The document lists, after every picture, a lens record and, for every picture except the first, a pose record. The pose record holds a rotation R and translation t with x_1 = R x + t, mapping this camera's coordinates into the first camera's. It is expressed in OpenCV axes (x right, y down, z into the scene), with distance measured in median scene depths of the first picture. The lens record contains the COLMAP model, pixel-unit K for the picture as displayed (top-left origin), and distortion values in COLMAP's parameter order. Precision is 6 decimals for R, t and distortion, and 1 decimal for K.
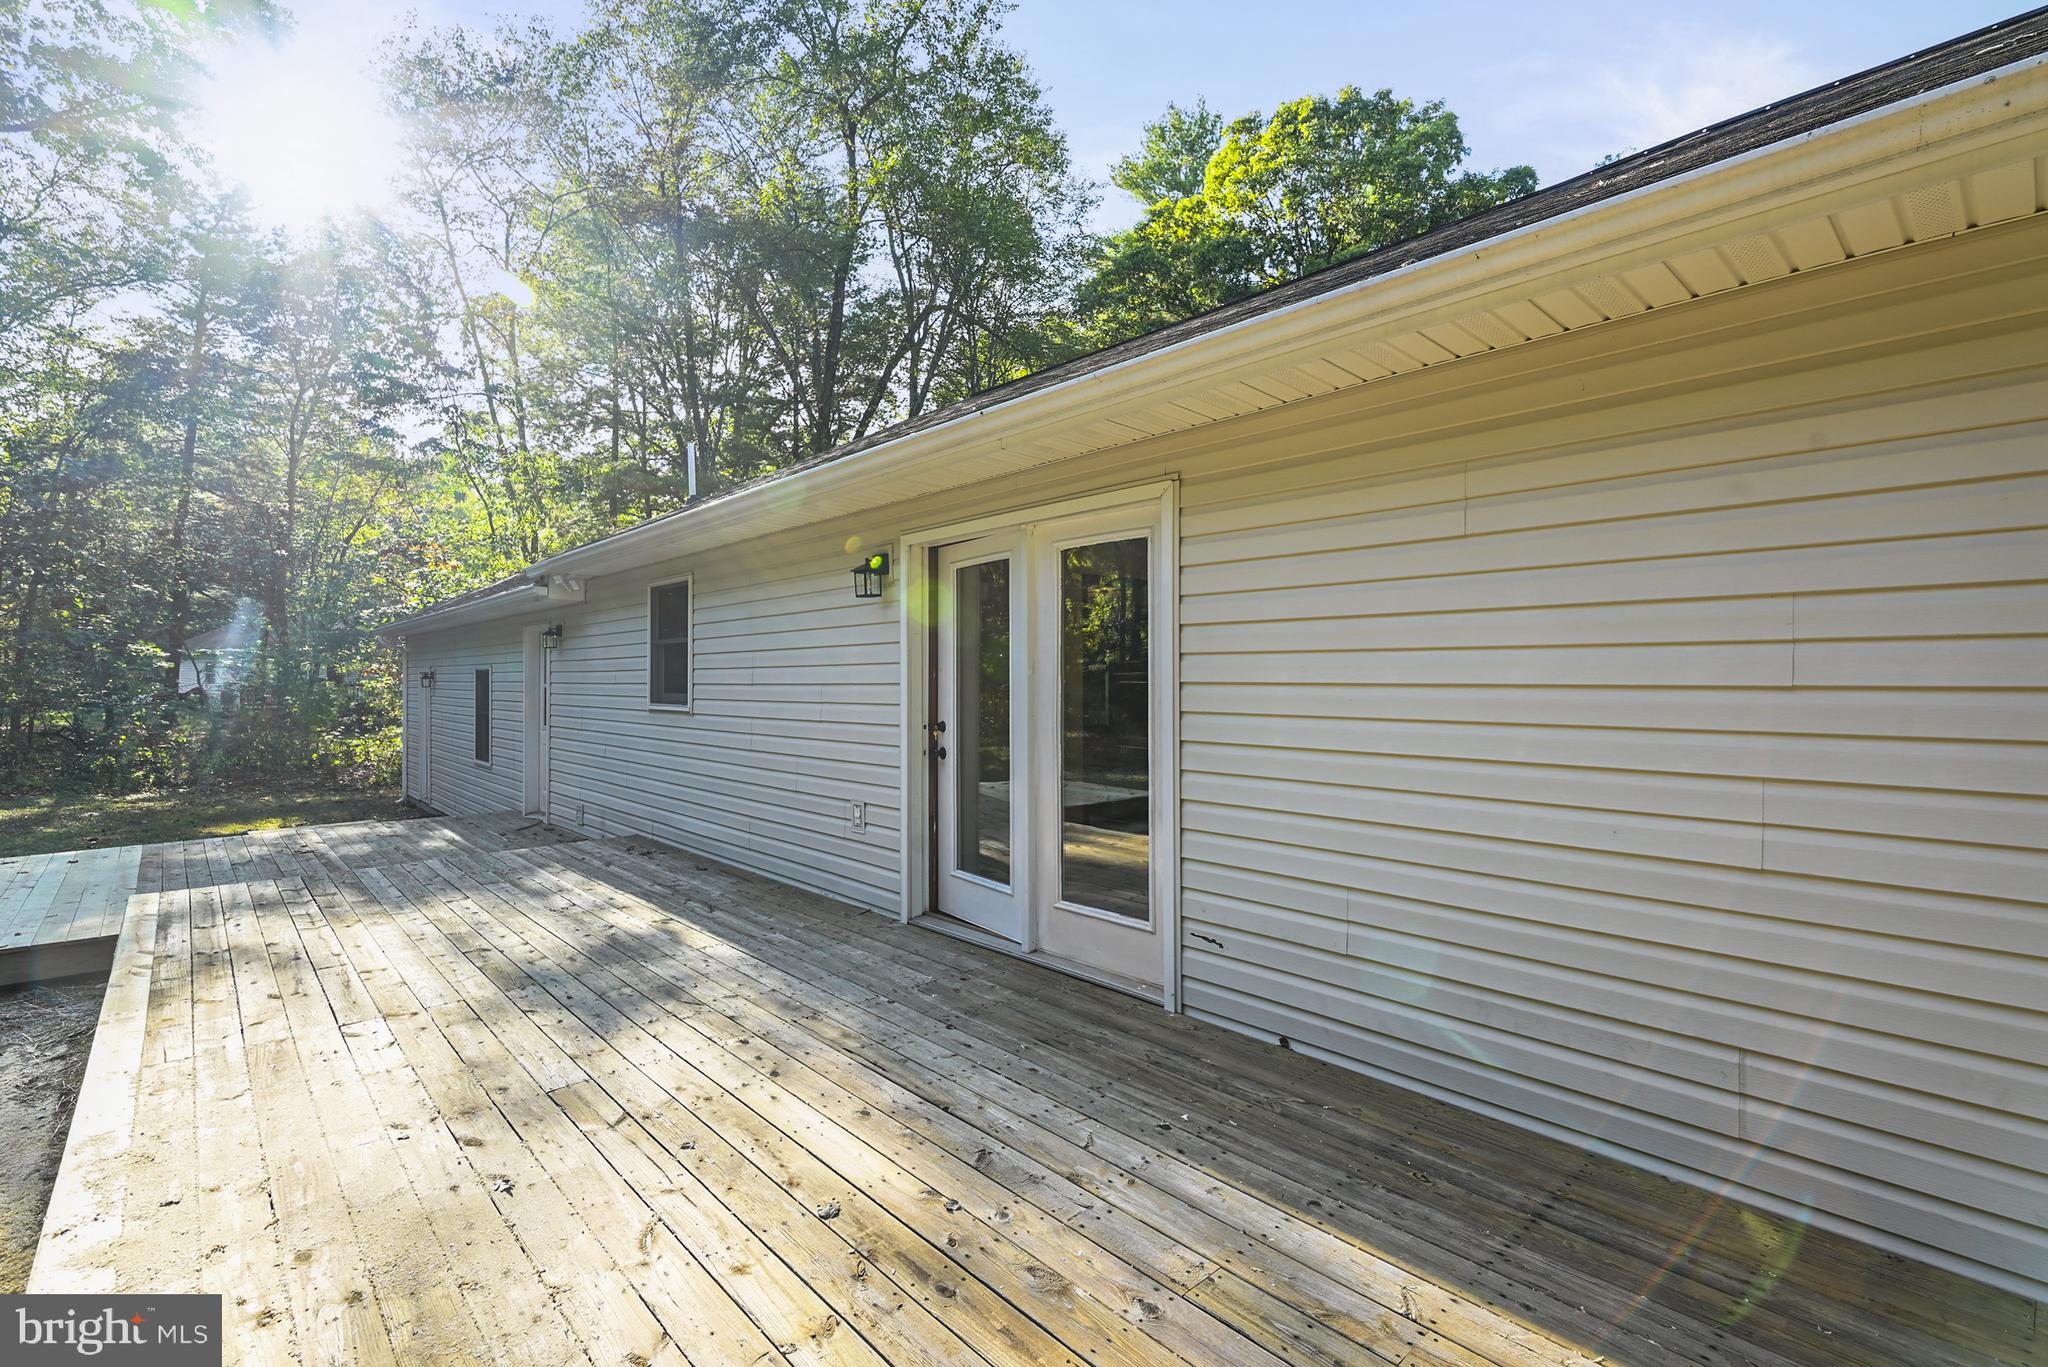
lens RADIAL K [[938.6, 0, 1024.0], [0, 938.6, 683.5], [0, 0, 1]] dist [0.000901, -0.000157]
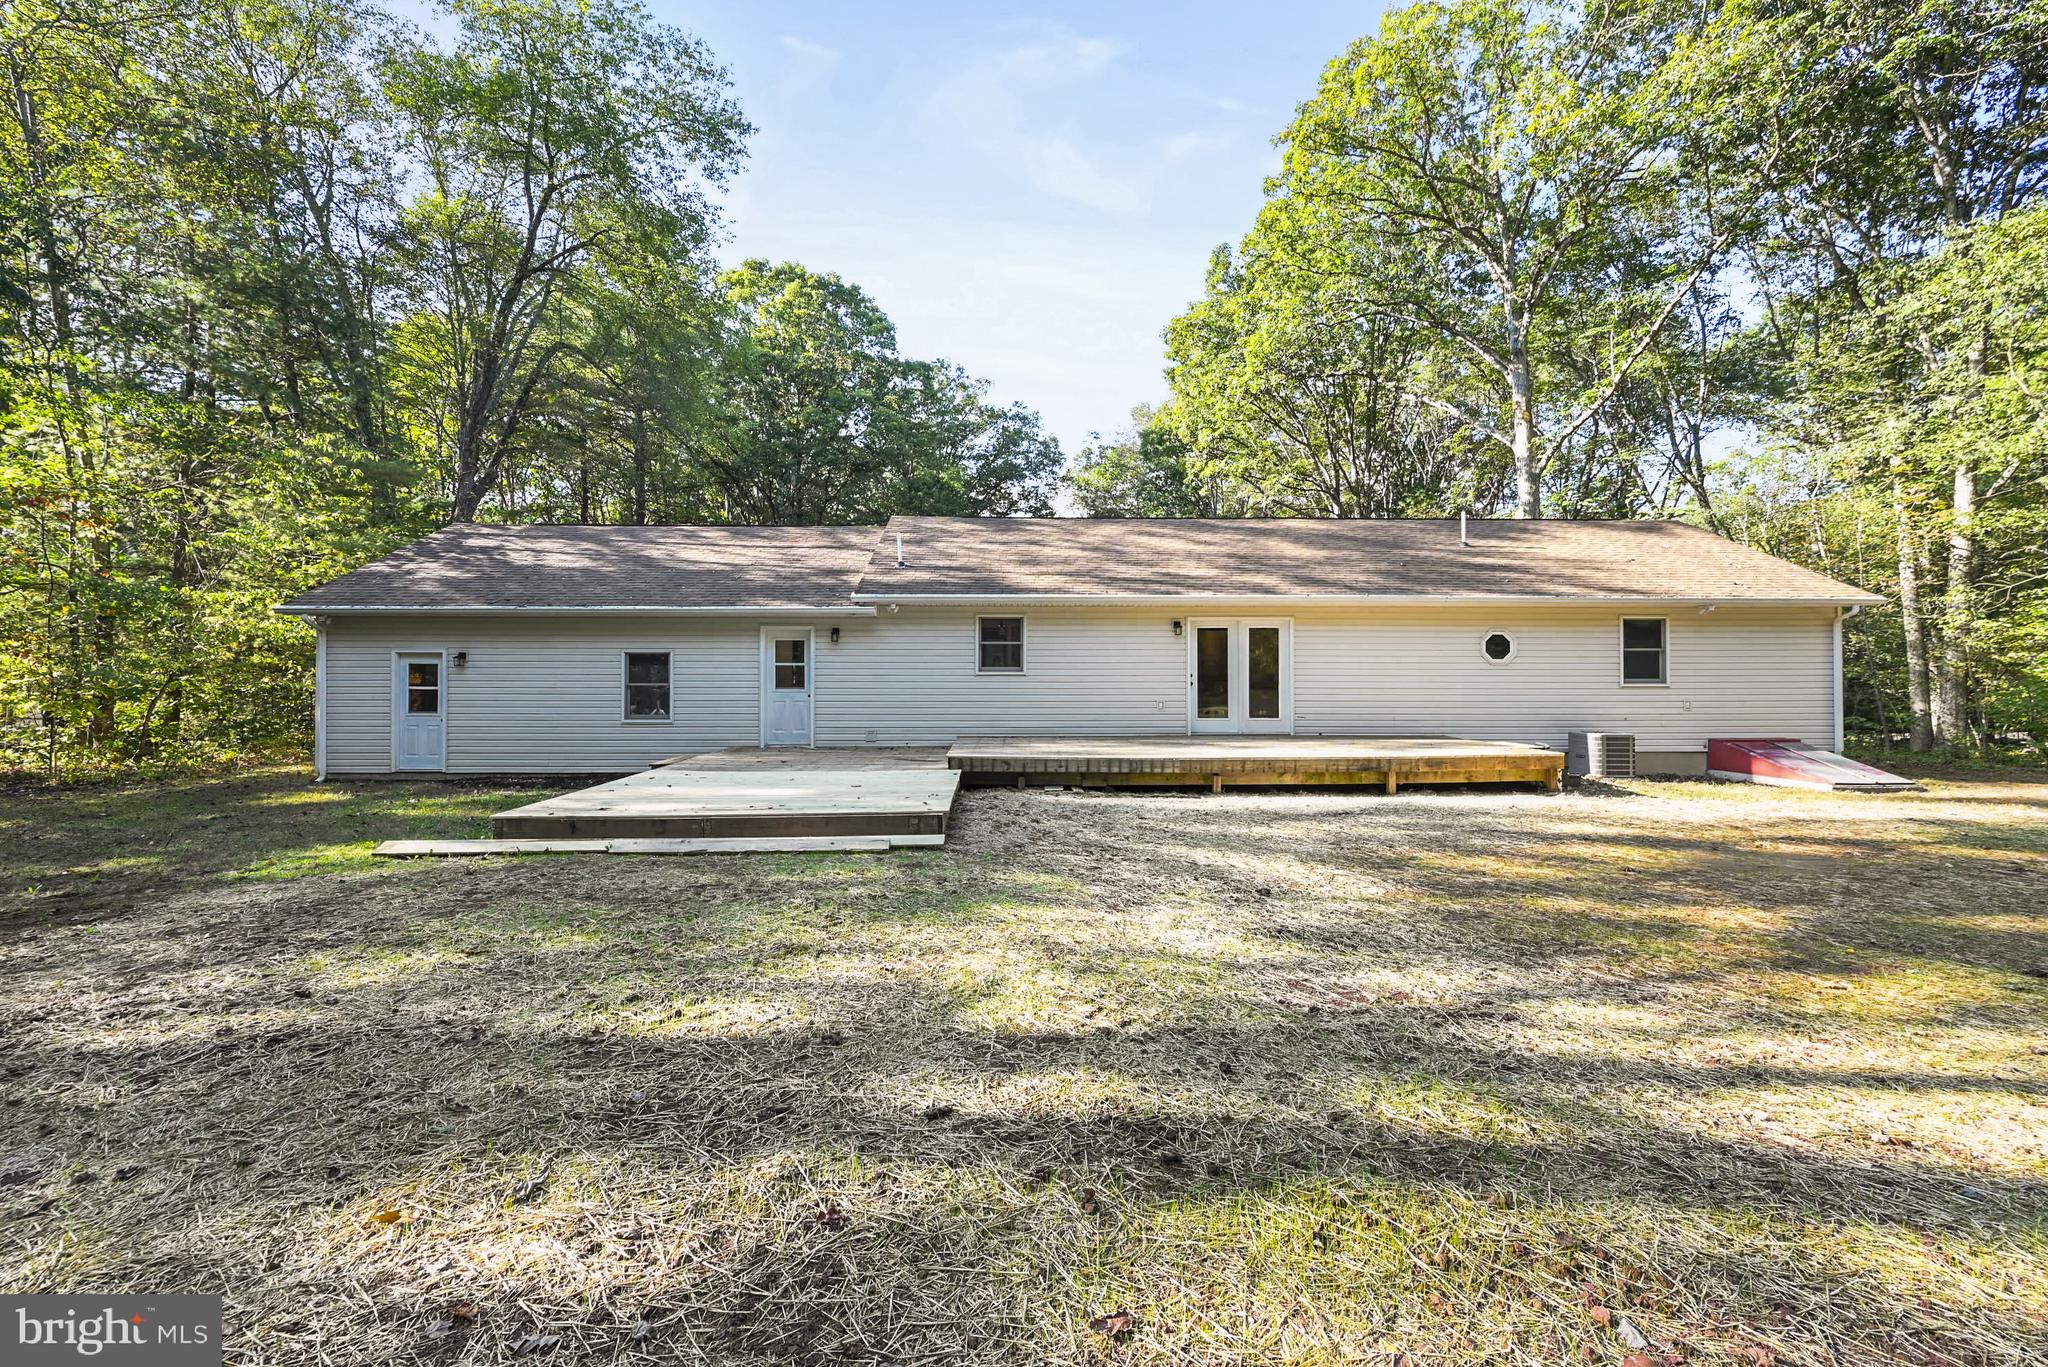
lens RADIAL K [[809.9, 0, 1020.8], [0, 809.9, 687.2], [0, 0, 1]] dist [-0.027860, 0.007700]
pose [[0.661080, -0.006226, 0.750290, -0.391425], [0.000633, 0.999970, 0.007740, 0.008644], [-0.750315, -0.004642, 0.661064, -0.059891]]
